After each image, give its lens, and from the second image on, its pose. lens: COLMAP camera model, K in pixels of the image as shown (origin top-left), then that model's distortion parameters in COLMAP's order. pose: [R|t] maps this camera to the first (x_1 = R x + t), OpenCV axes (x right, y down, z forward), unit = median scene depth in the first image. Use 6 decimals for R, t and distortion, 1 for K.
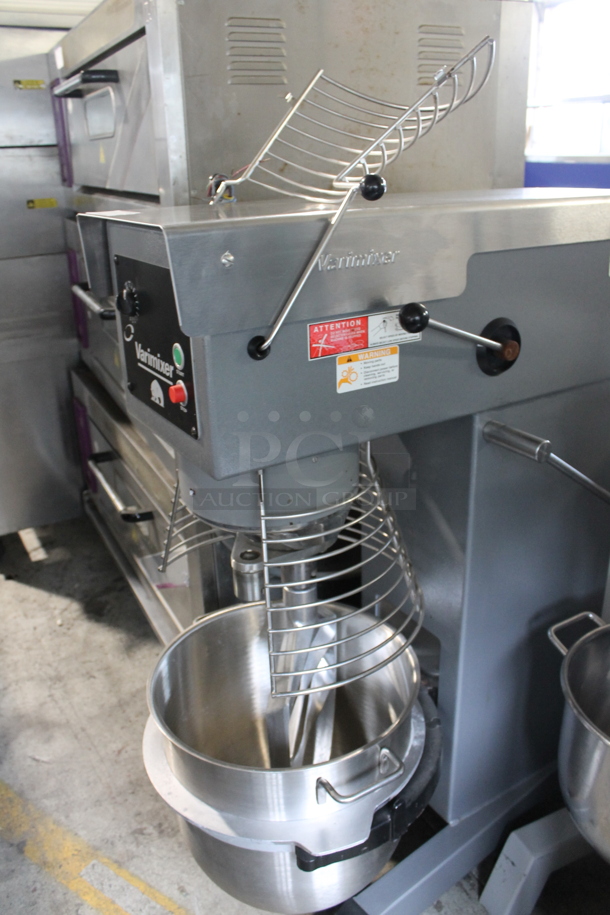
lens RADIAL K [[773.3, 0, 308.4], [0, 773.3, 453.1], [0, 0, 1]] dist [-0.148280, 0.109263]
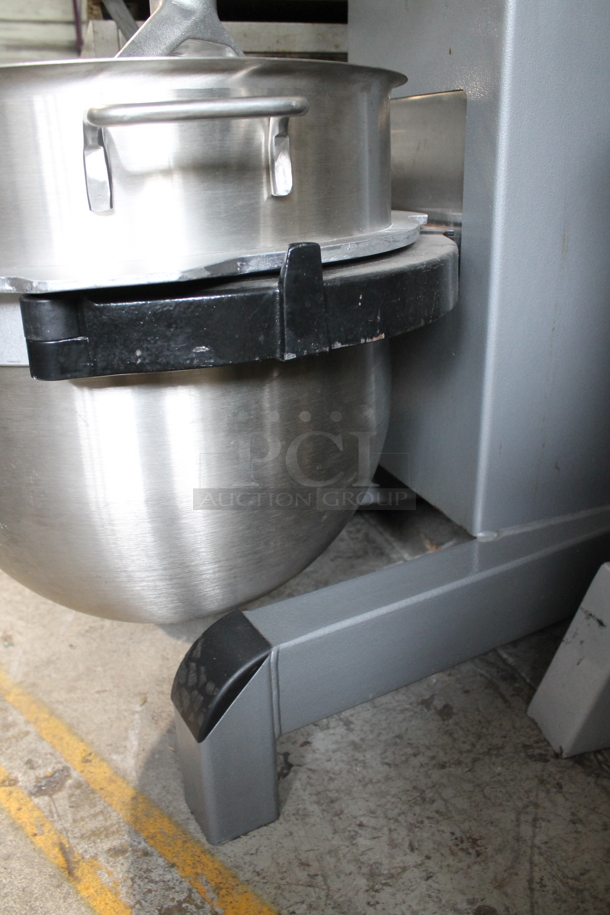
lens RADIAL K [[773.3, 0, 302.1], [0, 773.3, 458.3], [0, 0, 1]] dist [-0.148280, 0.109263]
pose [[0.985012, 0.073748, -0.155926, 0.205804], [-0.072963, 0.997277, 0.010762, 0.613037], [0.156295, 0.000776, 0.987710, 0.651712]]
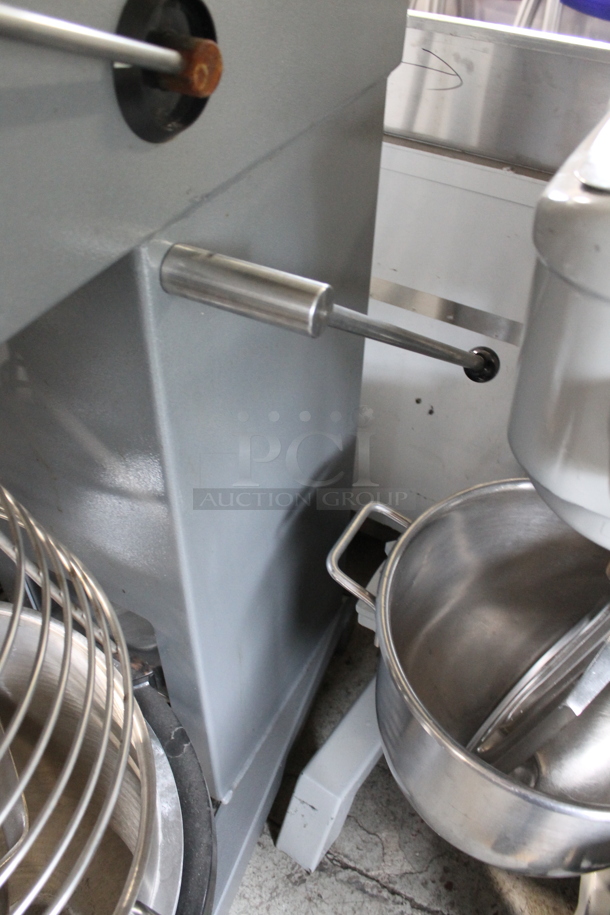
lens RADIAL K [[773.3, 0, 306.5], [0, 773.3, 454.9], [0, 0, 1]] dist [-0.148280, 0.109263]
pose [[0.859374, -0.317532, 0.400812, 0.104615], [0.148332, 0.904931, 0.398871, -0.104186], [-0.489362, -0.283326, 0.824774, 0.638073]]
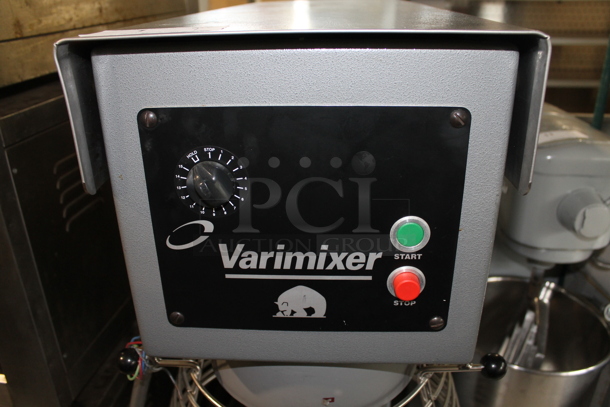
lens RADIAL K [[515.5, 0, 306.4], [0, 515.5, 206.3], [0, 0, 1]] dist [-0.148280, 0.109263]
pose [[0.564462, -0.320596, 0.760658, -0.483341], [0.304974, 0.937294, 0.168731, -0.220095], [-0.767055, 0.136738, 0.626840, 0.689207]]
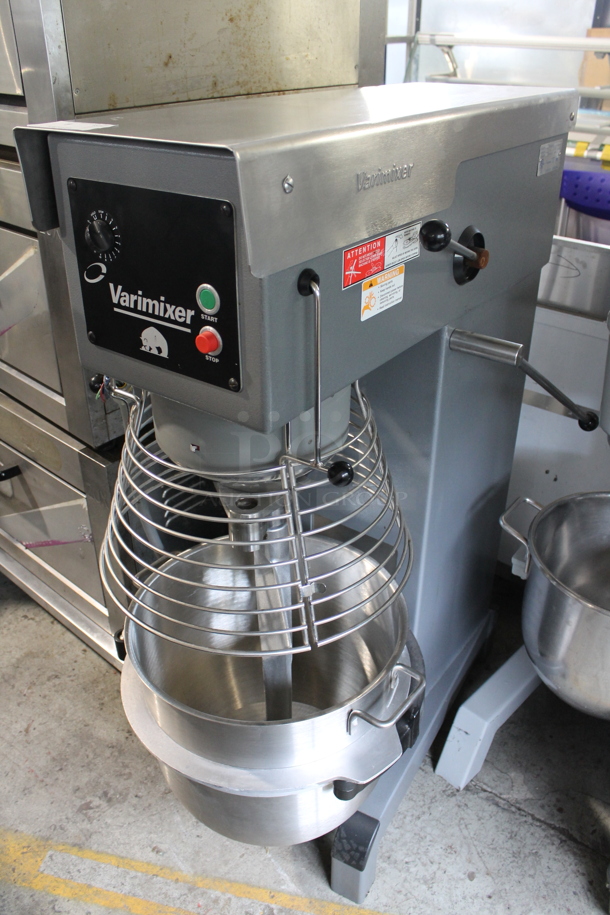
lens RADIAL K [[773.3, 0, 306.5], [0, 773.3, 456.9], [0, 0, 1]] dist [-0.148280, 0.109263]
pose [[0.928507, -0.162434, 0.333902, -0.333990], [0.113157, 0.980248, 0.162200, -0.069816], [-0.353654, -0.112820, 0.928548, 0.129931]]
